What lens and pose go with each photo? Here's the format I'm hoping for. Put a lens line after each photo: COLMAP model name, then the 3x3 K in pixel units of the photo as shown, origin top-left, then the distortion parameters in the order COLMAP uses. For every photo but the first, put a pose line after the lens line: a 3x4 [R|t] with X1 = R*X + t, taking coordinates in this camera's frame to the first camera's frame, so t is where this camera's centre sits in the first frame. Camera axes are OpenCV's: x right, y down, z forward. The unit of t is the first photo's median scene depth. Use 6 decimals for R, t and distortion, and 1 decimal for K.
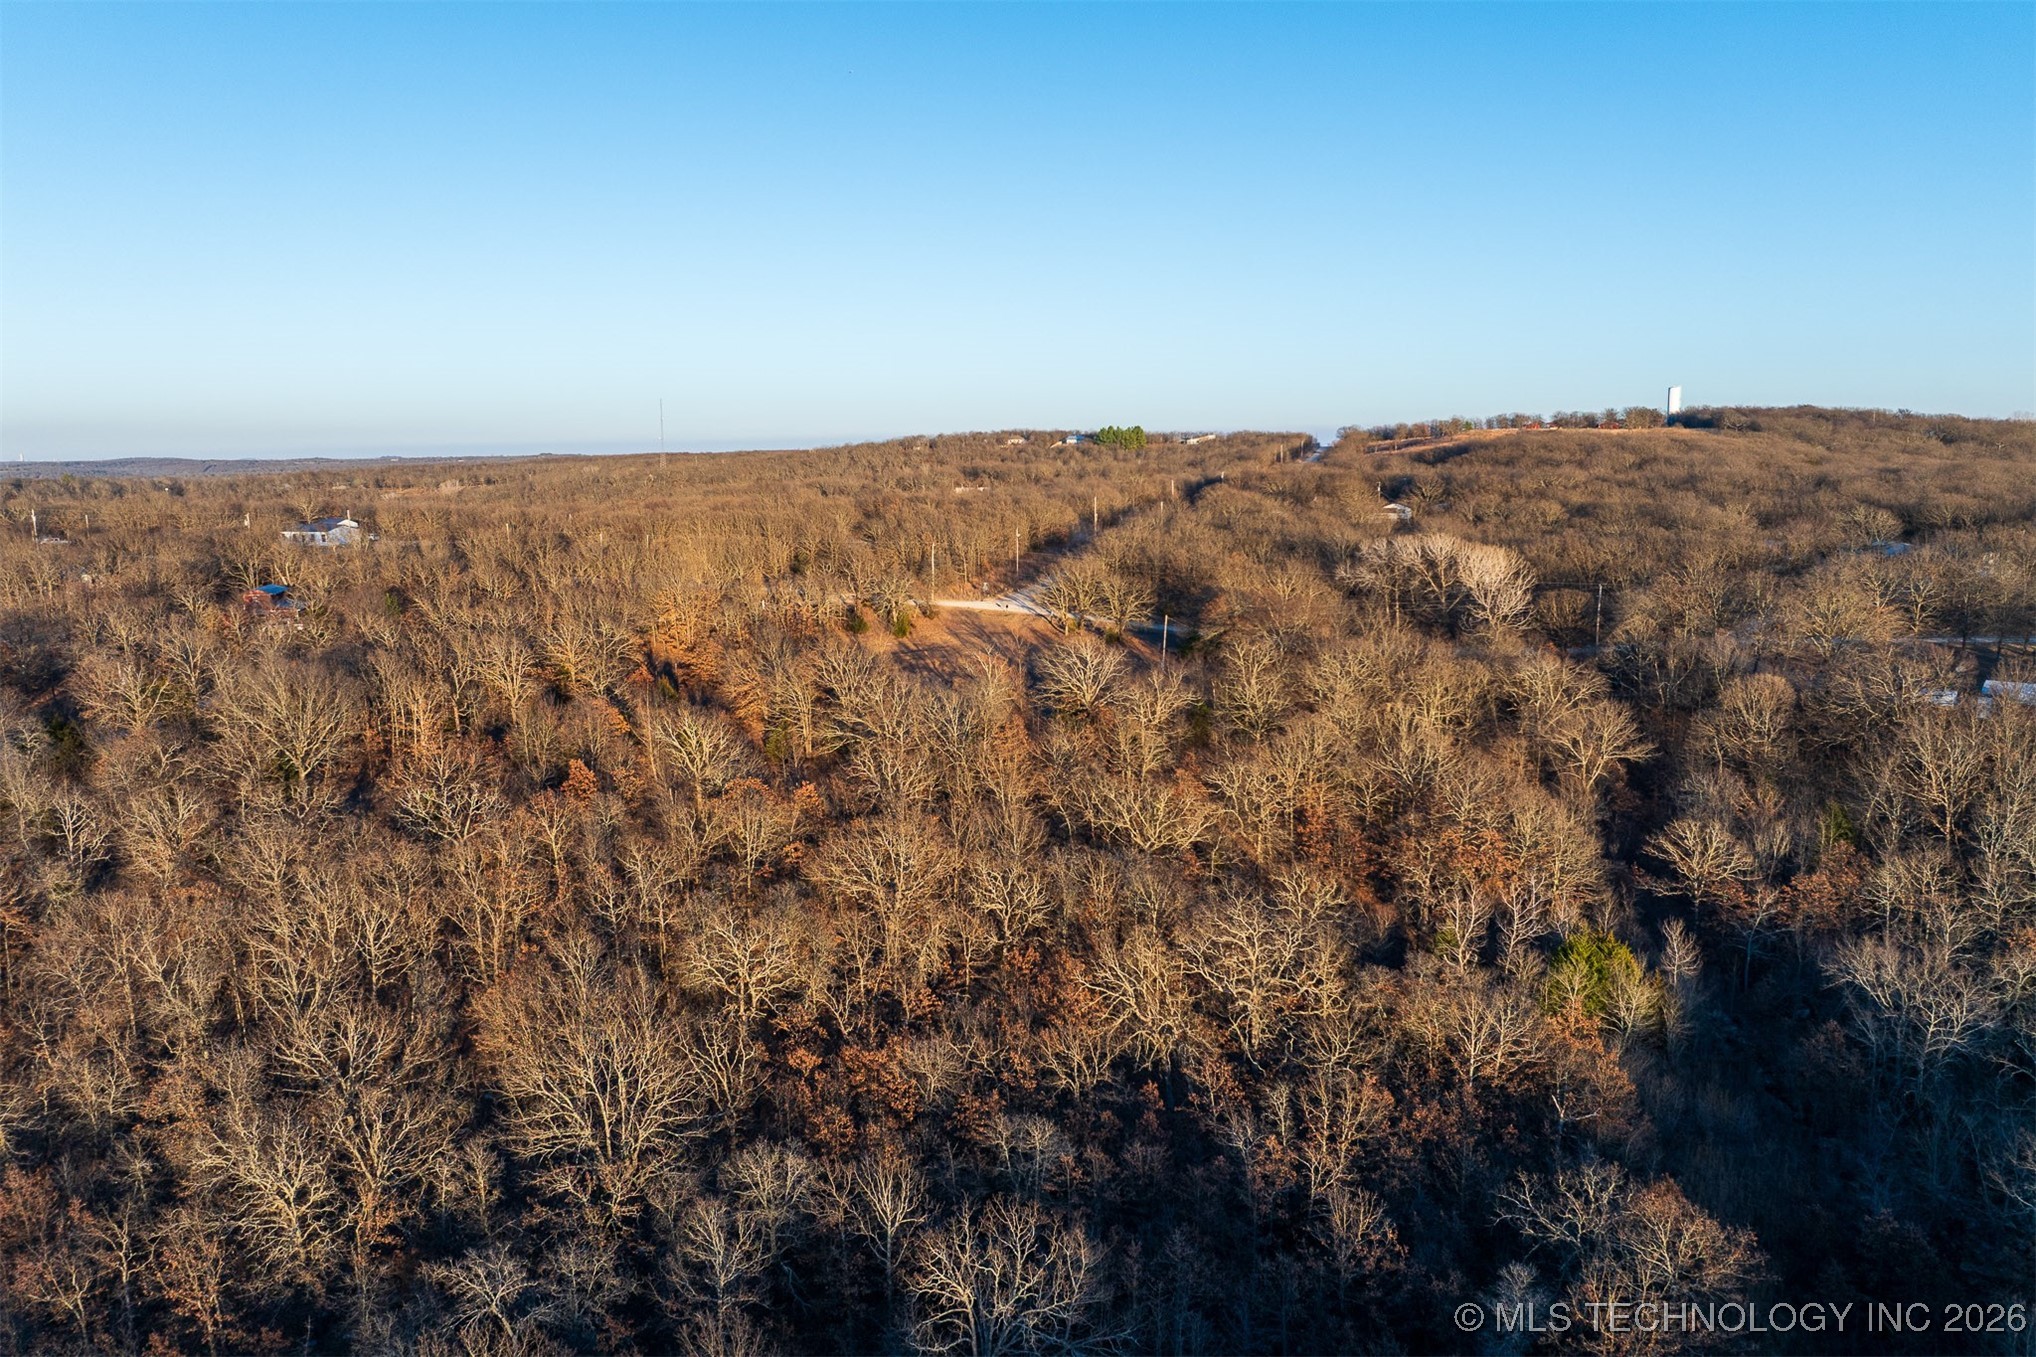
lens RADIAL K [[1419.9, 0, 1023.3], [0, 1419.9, 659.7], [0, 0, 1]] dist [-0.037472, -0.008233]
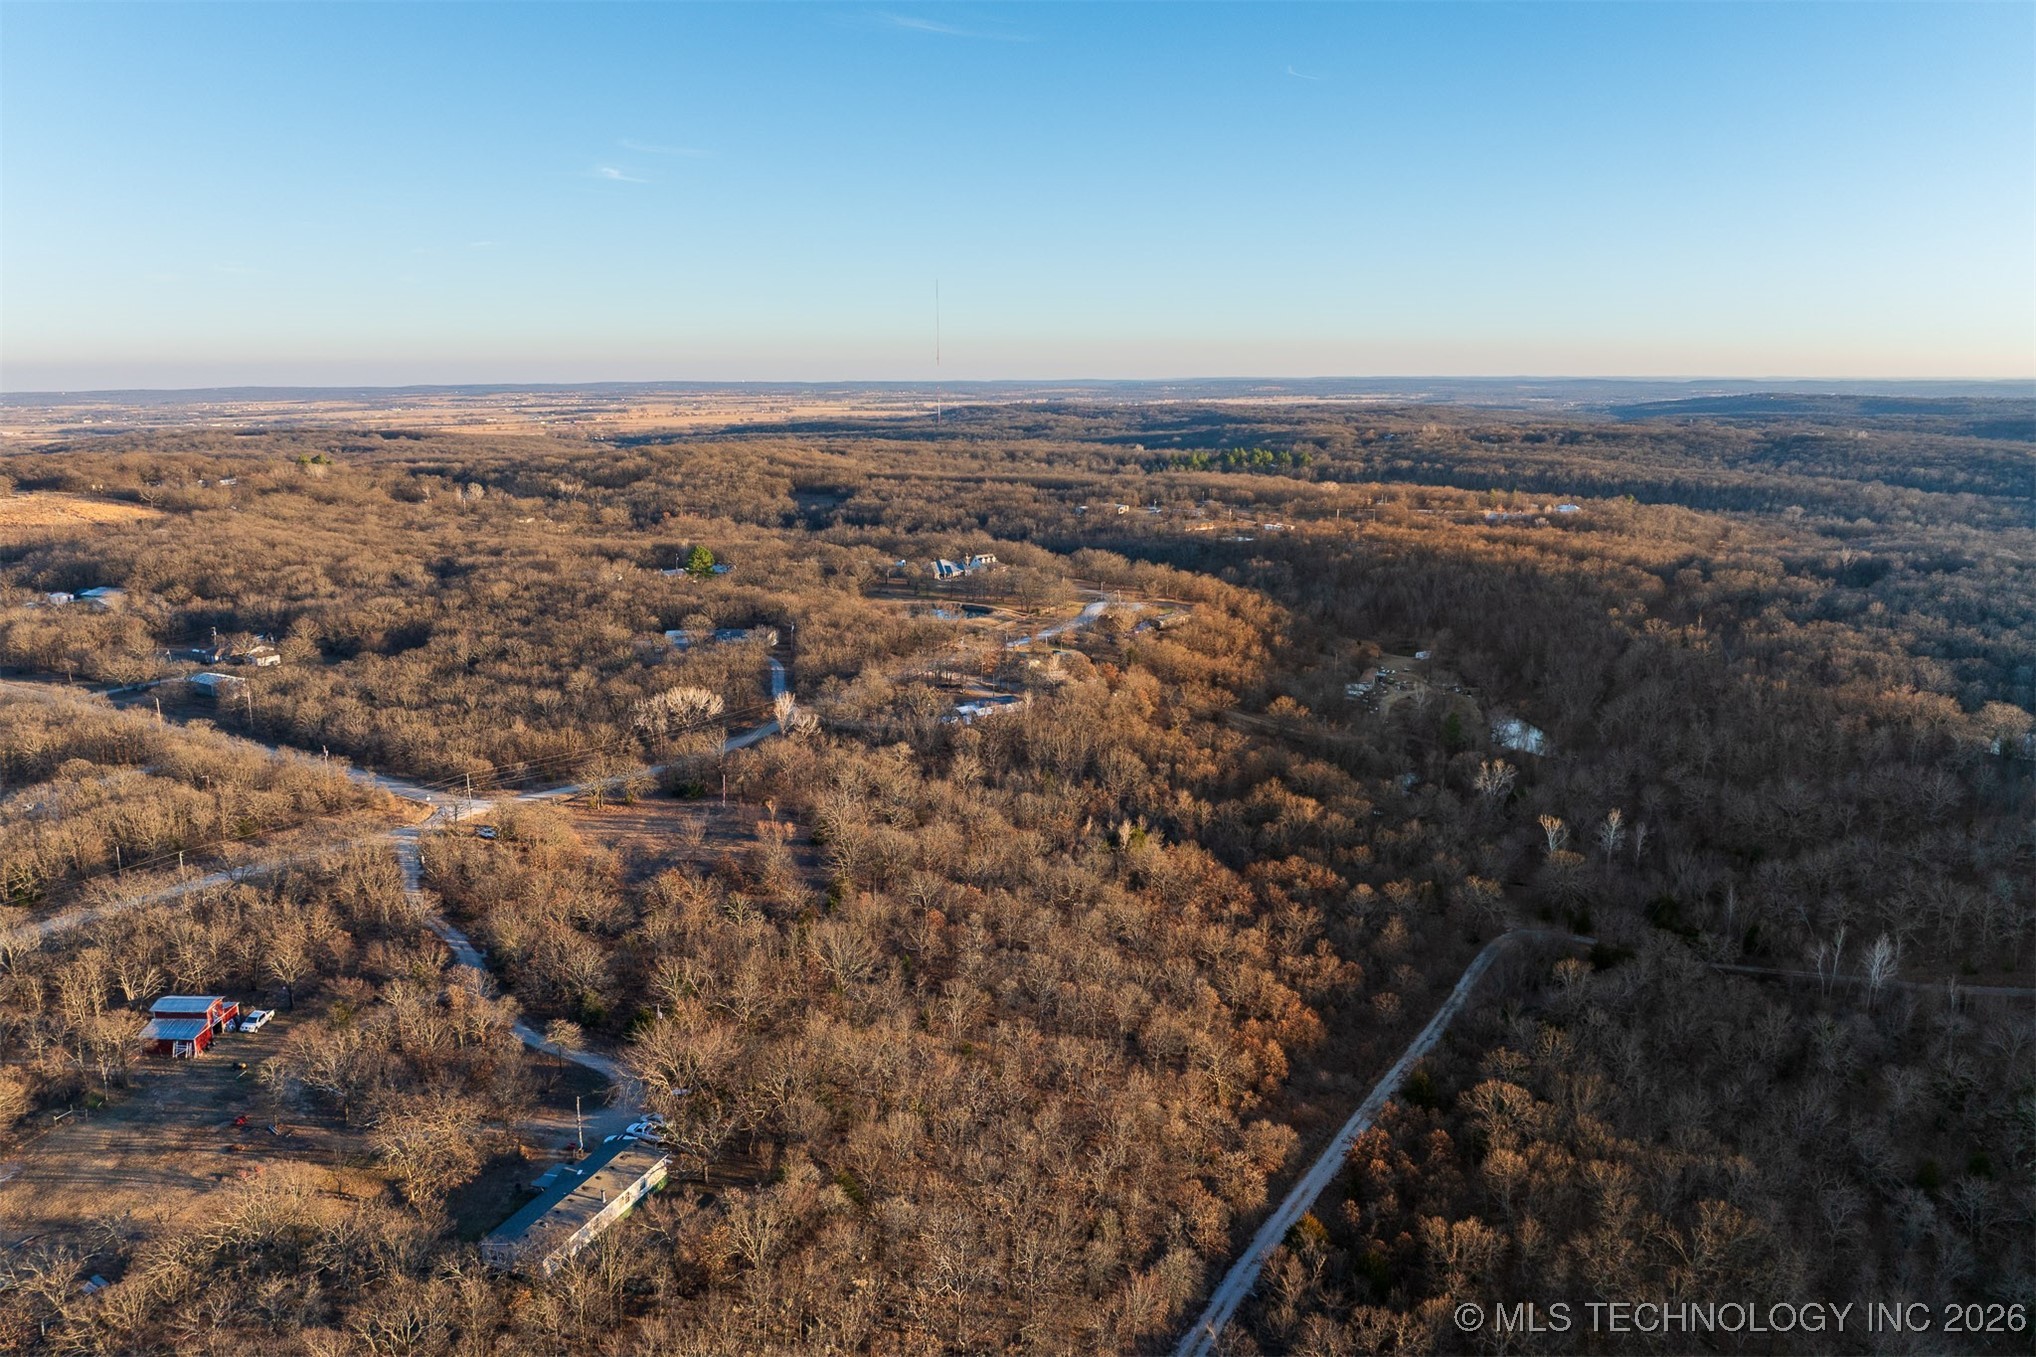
lens RADIAL K [[1419.9, 0, 1021.4], [0, 1419.9, 665.1], [0, 0, 1]] dist [-0.037472, -0.008233]
pose [[0.226383, -0.189171, 0.955492, -1.160494], [0.145679, 0.976502, 0.158815, -0.309445], [-0.963083, 0.103242, 0.248622, 0.185841]]
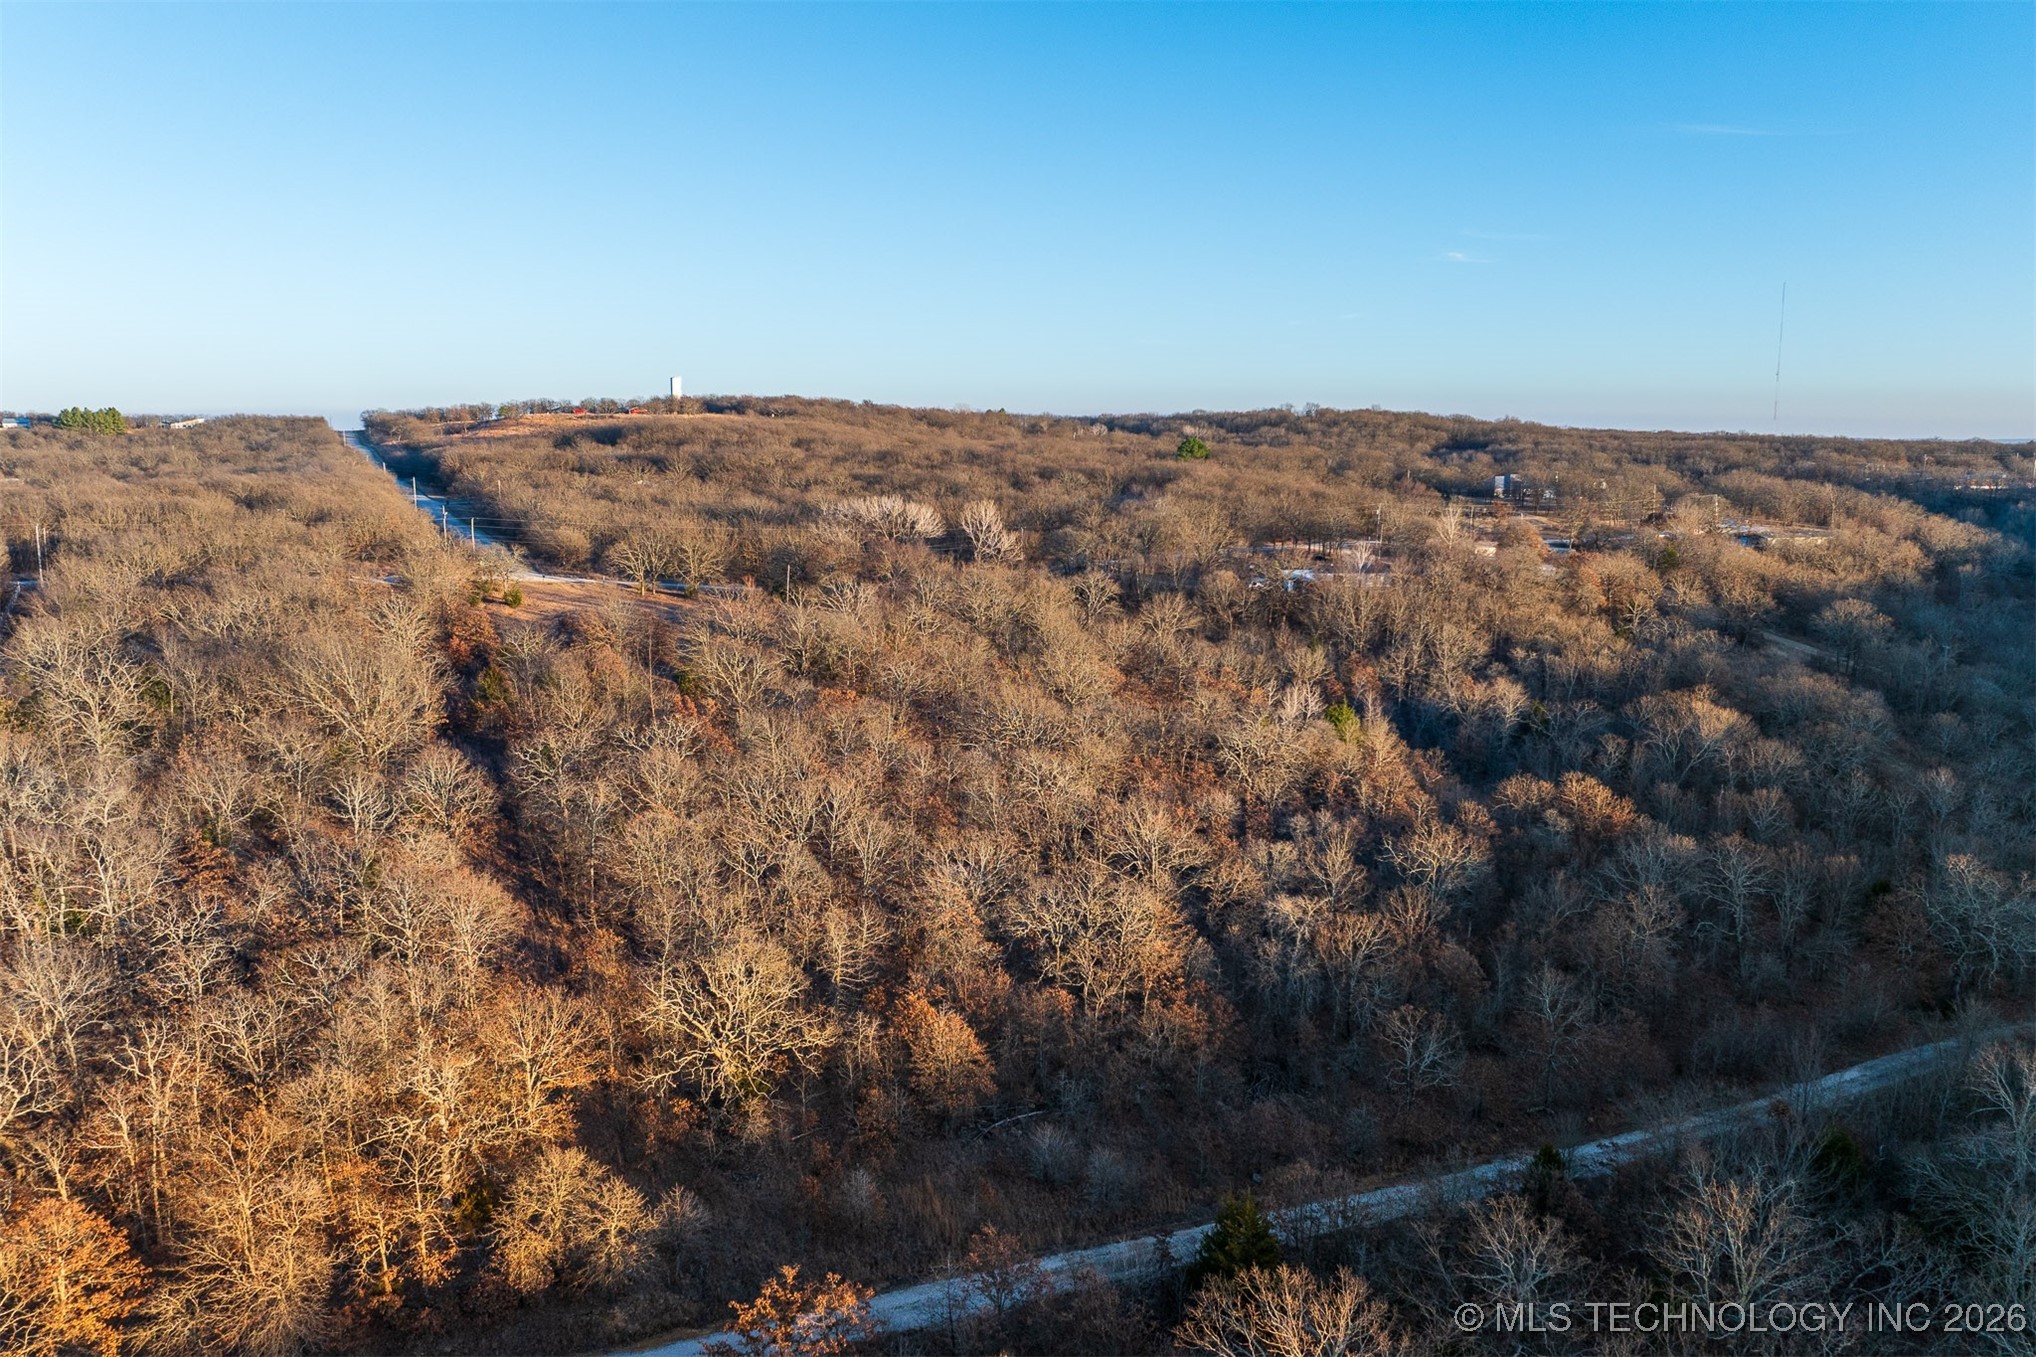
lens RADIAL K [[1419.9, 0, 1027.3], [0, 1419.9, 676.7], [0, 0, 1]] dist [-0.037472, -0.008233]
pose [[0.722874, -0.108618, 0.682390, -0.480995], [0.094095, 0.993842, 0.058515, 0.009074], [-0.684543, 0.021911, 0.728643, -0.008695]]
